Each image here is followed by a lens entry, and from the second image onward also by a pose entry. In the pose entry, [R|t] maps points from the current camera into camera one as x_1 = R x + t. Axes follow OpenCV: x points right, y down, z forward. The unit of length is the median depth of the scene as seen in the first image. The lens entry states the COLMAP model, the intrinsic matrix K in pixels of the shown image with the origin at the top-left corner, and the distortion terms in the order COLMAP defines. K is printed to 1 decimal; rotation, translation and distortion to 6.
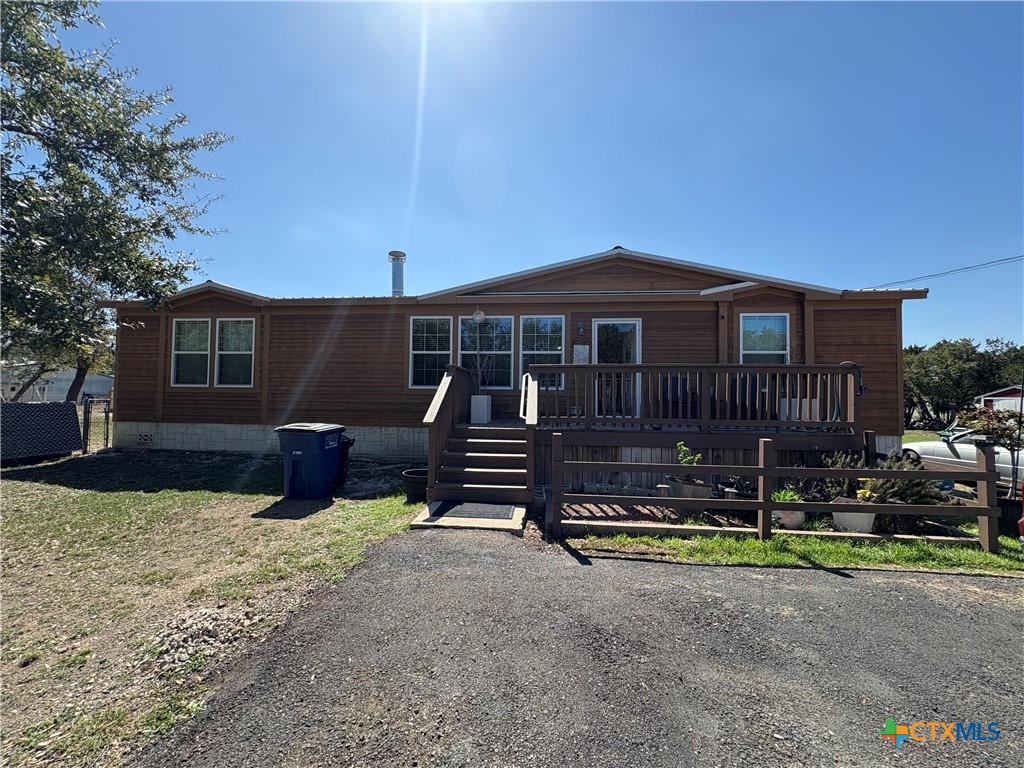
lens RADIAL K [[407.7, 0, 512.4], [0, 407.7, 383.1], [0, 0, 1]] dist [0.000789, 0.000245]
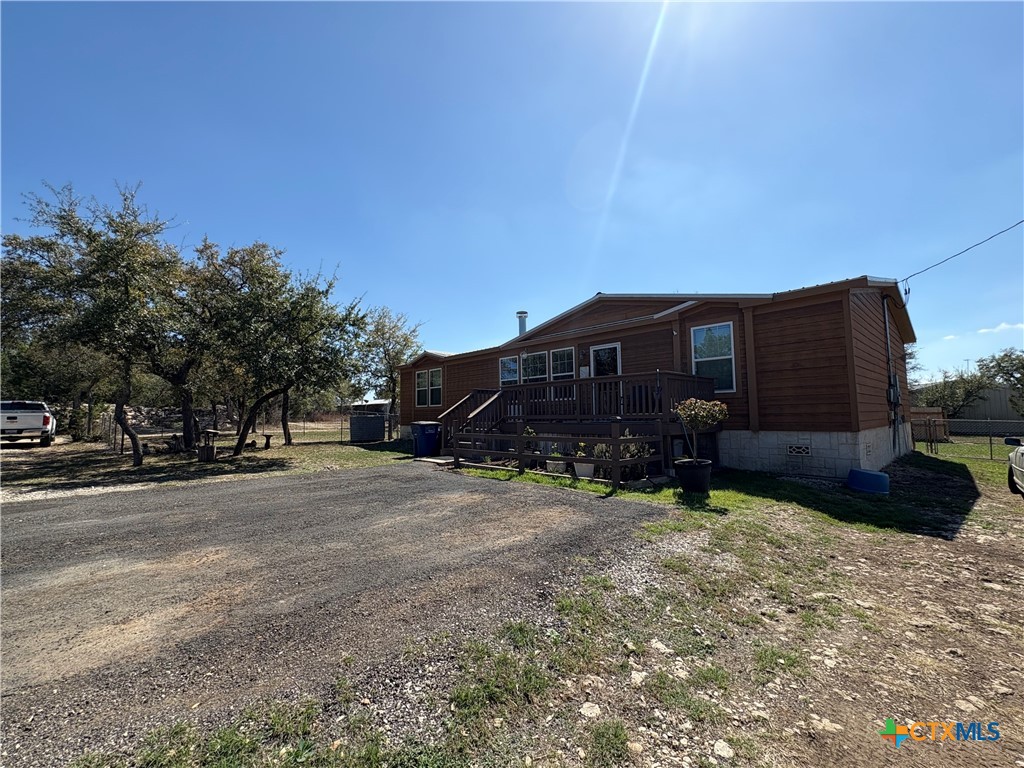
lens RADIAL K [[431.5, 0, 512.5], [0, 431.5, 381.5], [0, 0, 1]] dist [0.000673, 0.000071]
pose [[0.751003, -0.073067, -0.656243, 1.383267], [0.042220, 0.997139, -0.062706, 0.056710], [0.658947, 0.019386, 0.751939, -0.385456]]
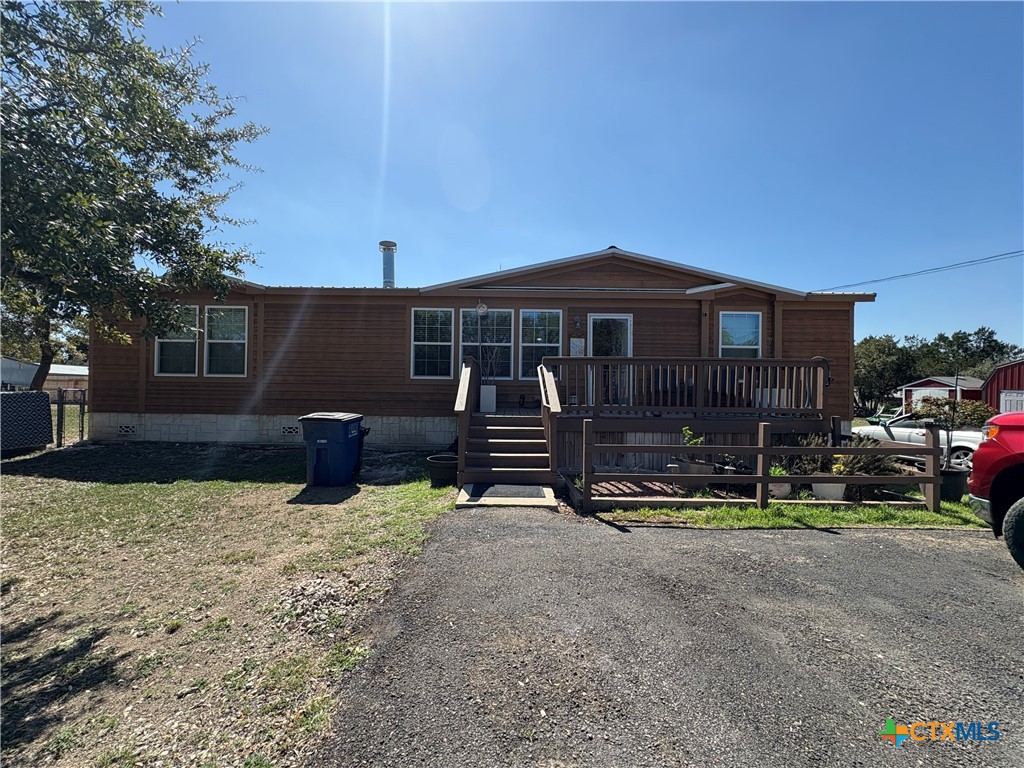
lens RADIAL K [[407.7, 0, 512.4], [0, 407.7, 383.1], [0, 0, 1]] dist [0.000789, 0.000245]
pose [[0.994860, 0.001481, 0.101251, -0.157174], [-0.003953, 0.999699, 0.024224, -0.002046], [-0.101185, -0.024499, 0.994566, -0.063636]]
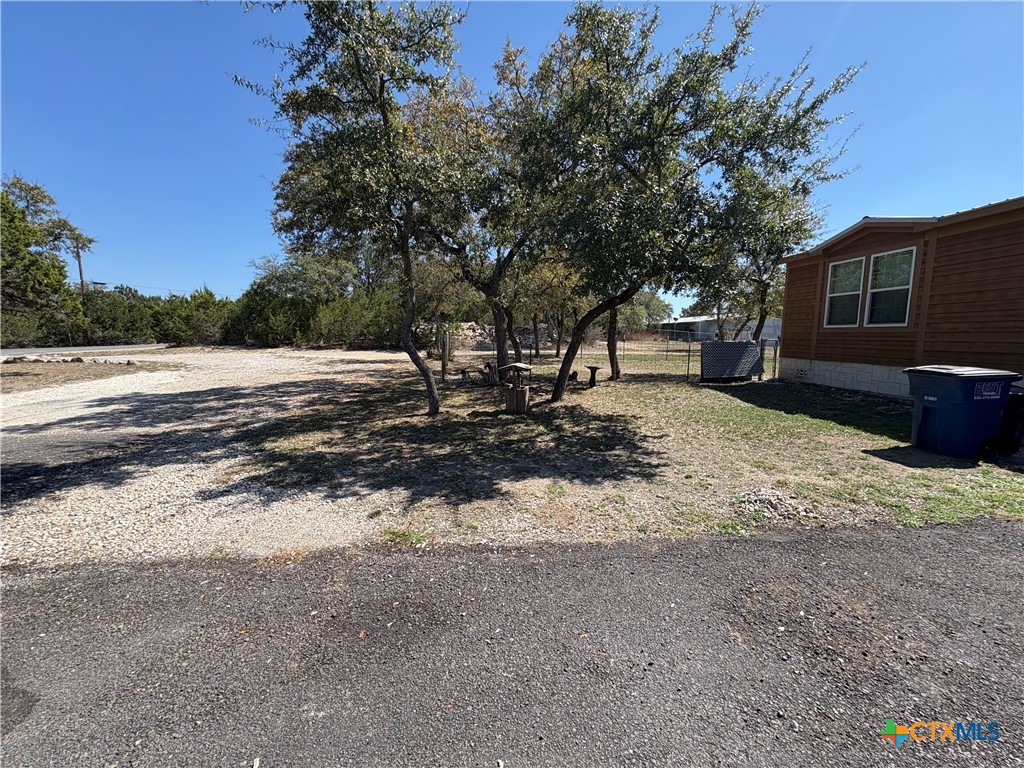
lens RADIAL K [[407.7, 0, 512.4], [0, 407.7, 383.1], [0, 0, 1]] dist [0.000789, 0.000245]
pose [[0.175207, 0.105814, -0.978829, 0.166396], [0.028644, 0.993239, 0.112499, 0.014861], [0.984115, -0.047748, 0.170991, -0.025651]]
